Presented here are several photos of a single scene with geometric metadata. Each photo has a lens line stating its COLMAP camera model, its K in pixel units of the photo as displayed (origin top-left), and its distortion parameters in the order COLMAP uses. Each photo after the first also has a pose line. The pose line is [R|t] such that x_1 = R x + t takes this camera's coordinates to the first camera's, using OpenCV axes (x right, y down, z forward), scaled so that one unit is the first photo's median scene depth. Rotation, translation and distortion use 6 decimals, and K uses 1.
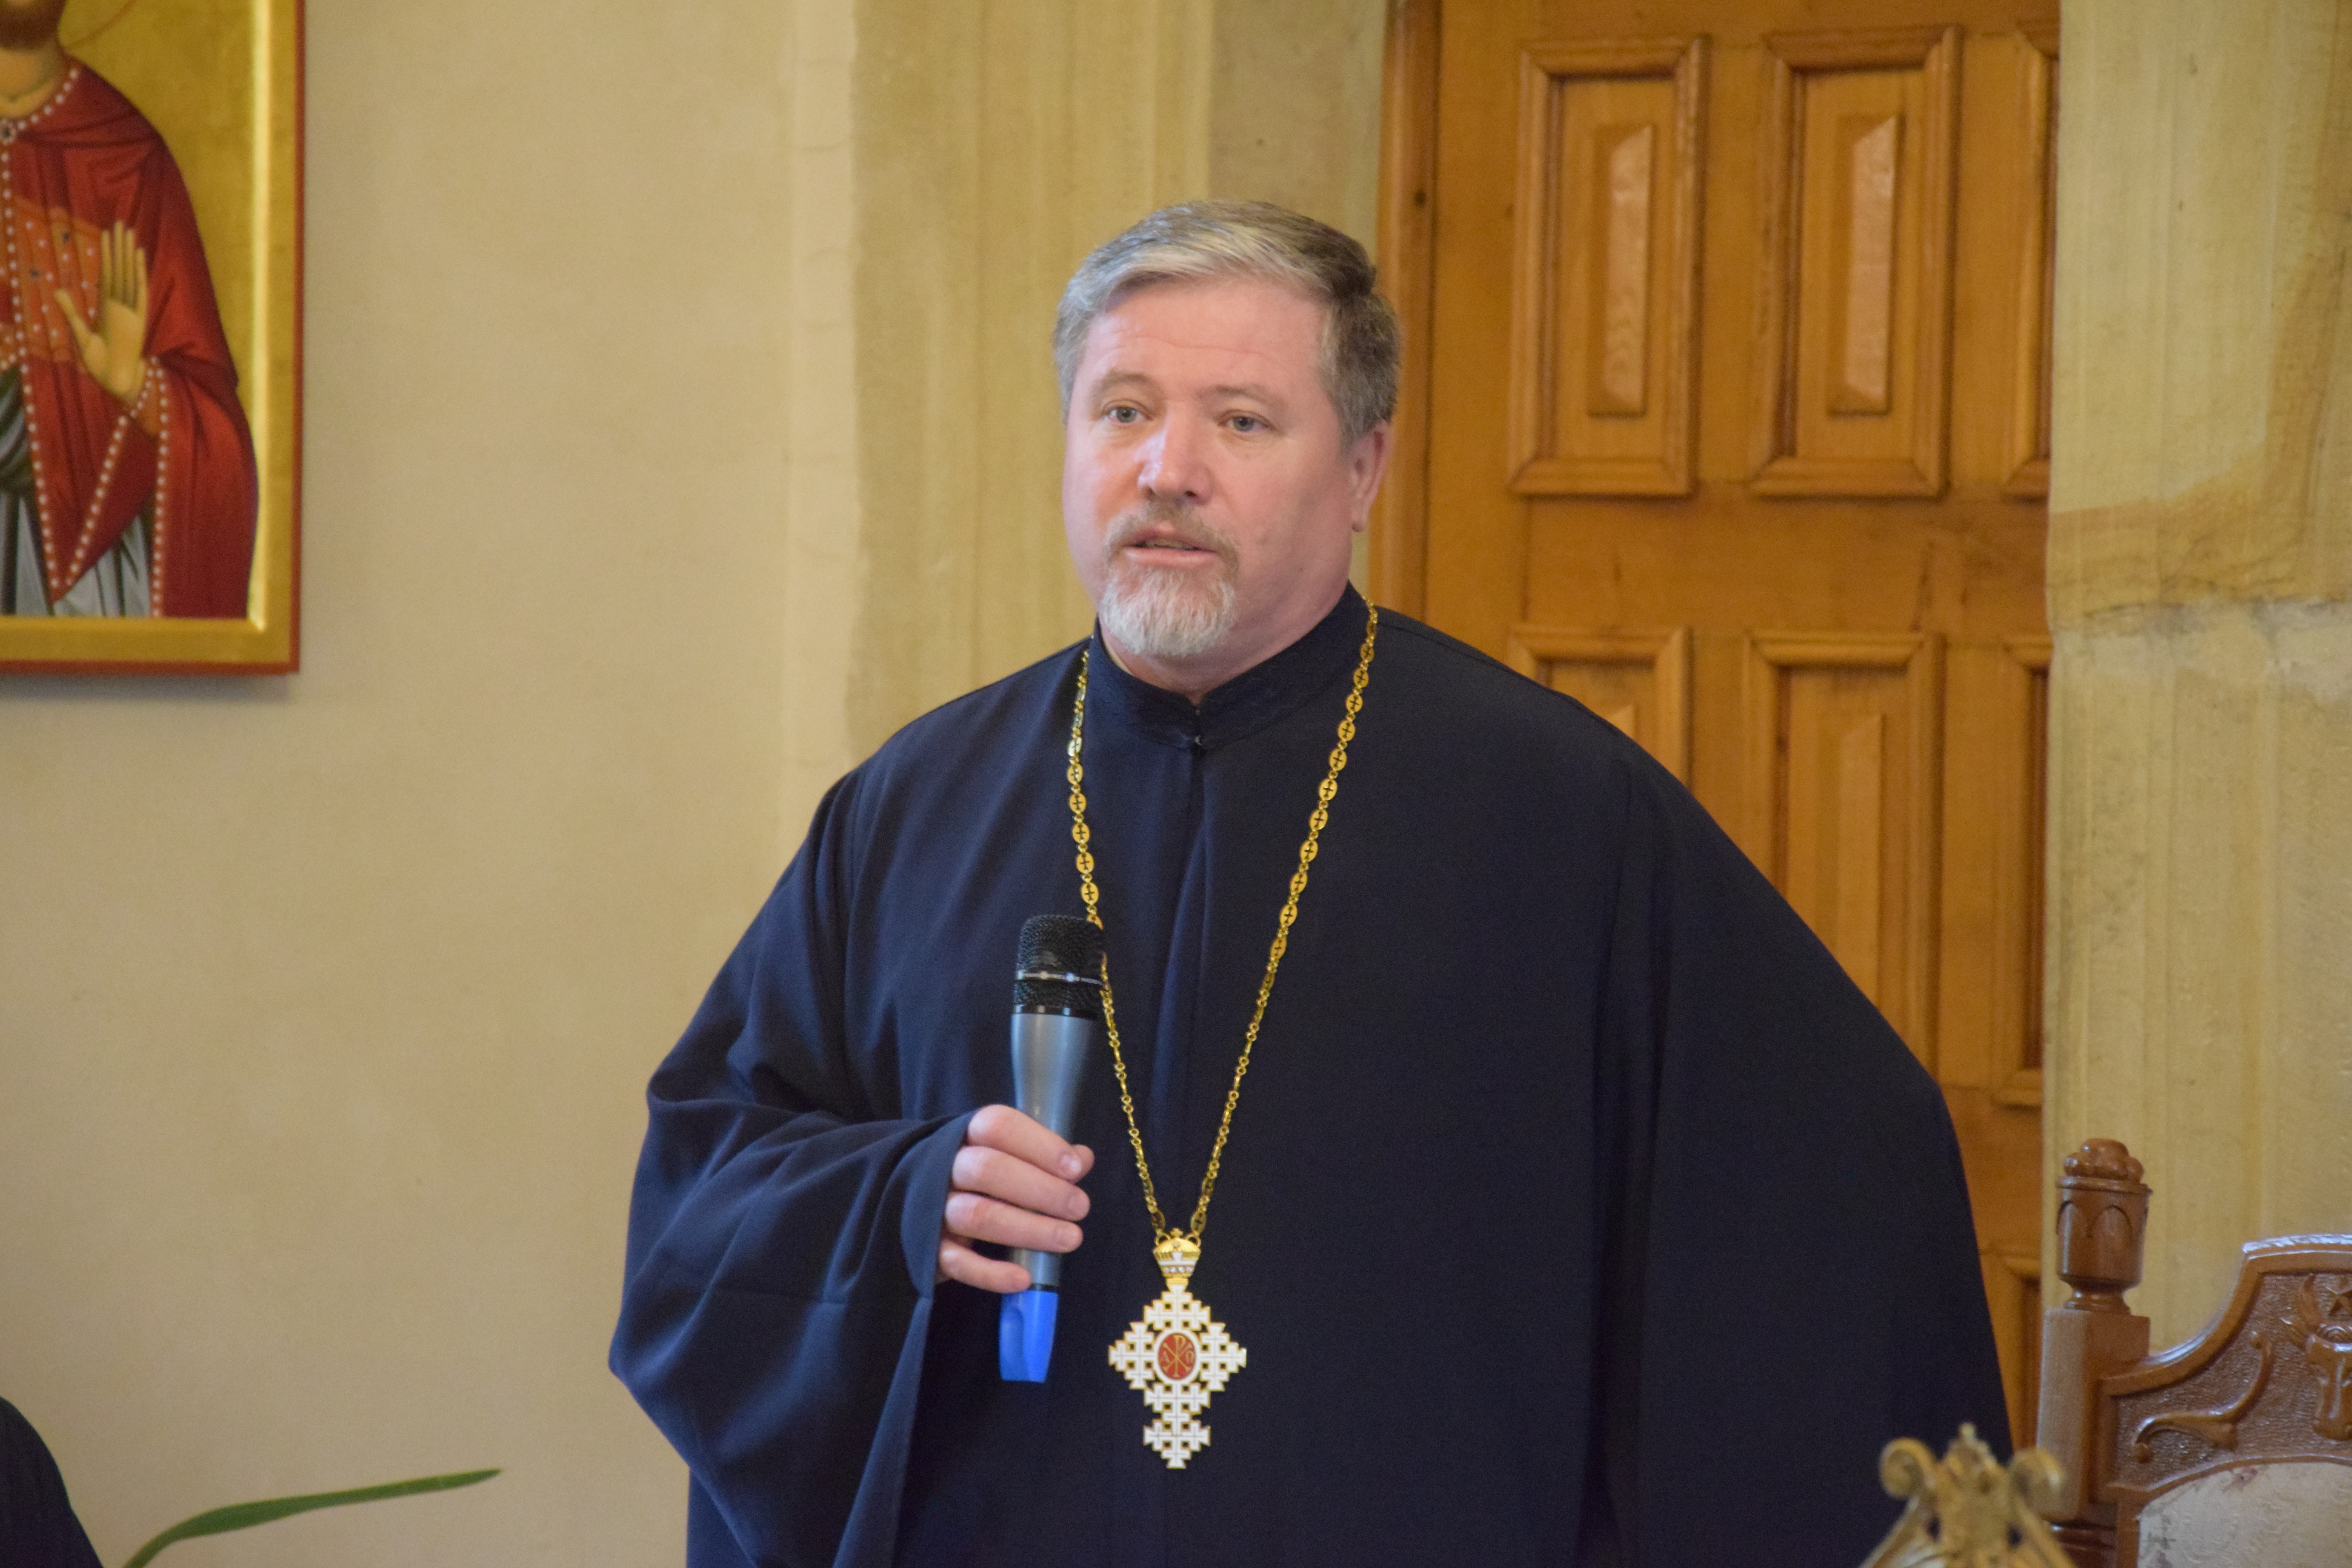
lens RADIAL K [[9538.5, 0, 1176.0], [0, 9538.5, 784.0], [0, 0, 1]] dist [1.531958, -0.556010]
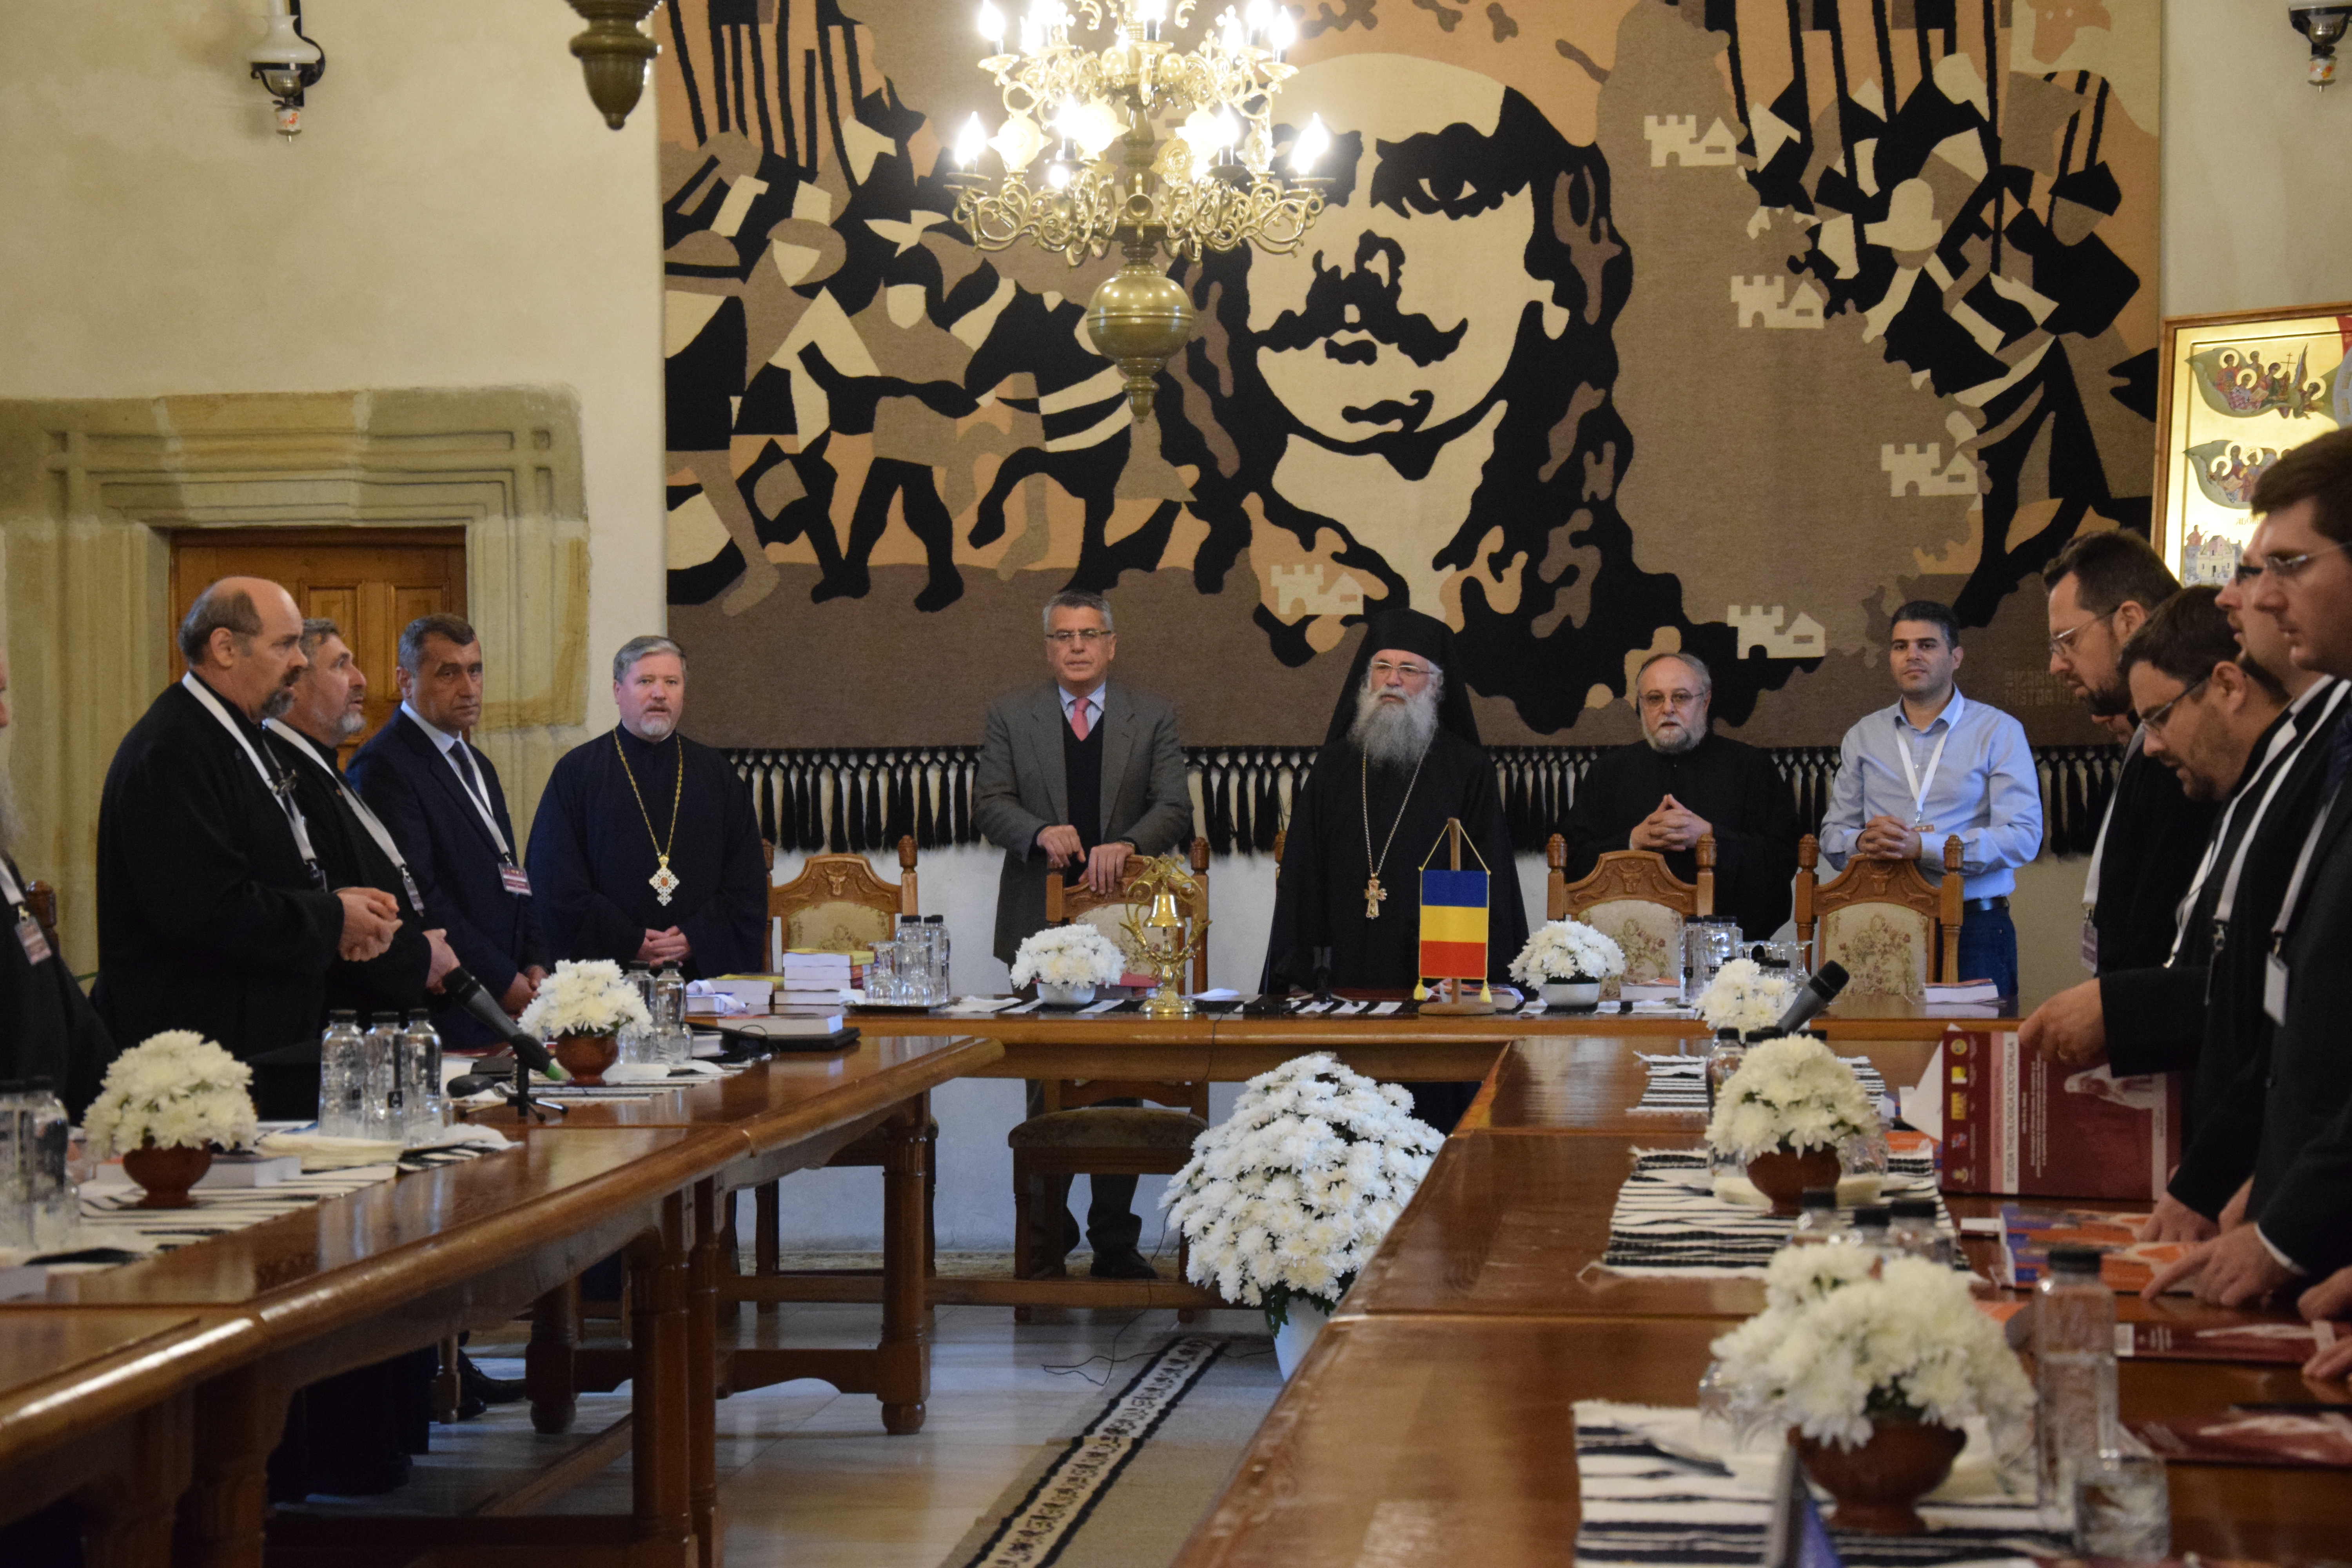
lens RADIAL K [[4758.5, 0, 1176.0], [0, 4758.5, 784.0], [0, 0, 1]] dist [0.323145, 1.328944]
pose [[0.717479, -0.027401, 0.696041, -1.427372], [0.034963, 0.999383, 0.003302, 0.011643], [-0.695702, 0.021967, 0.717995, -0.830387]]
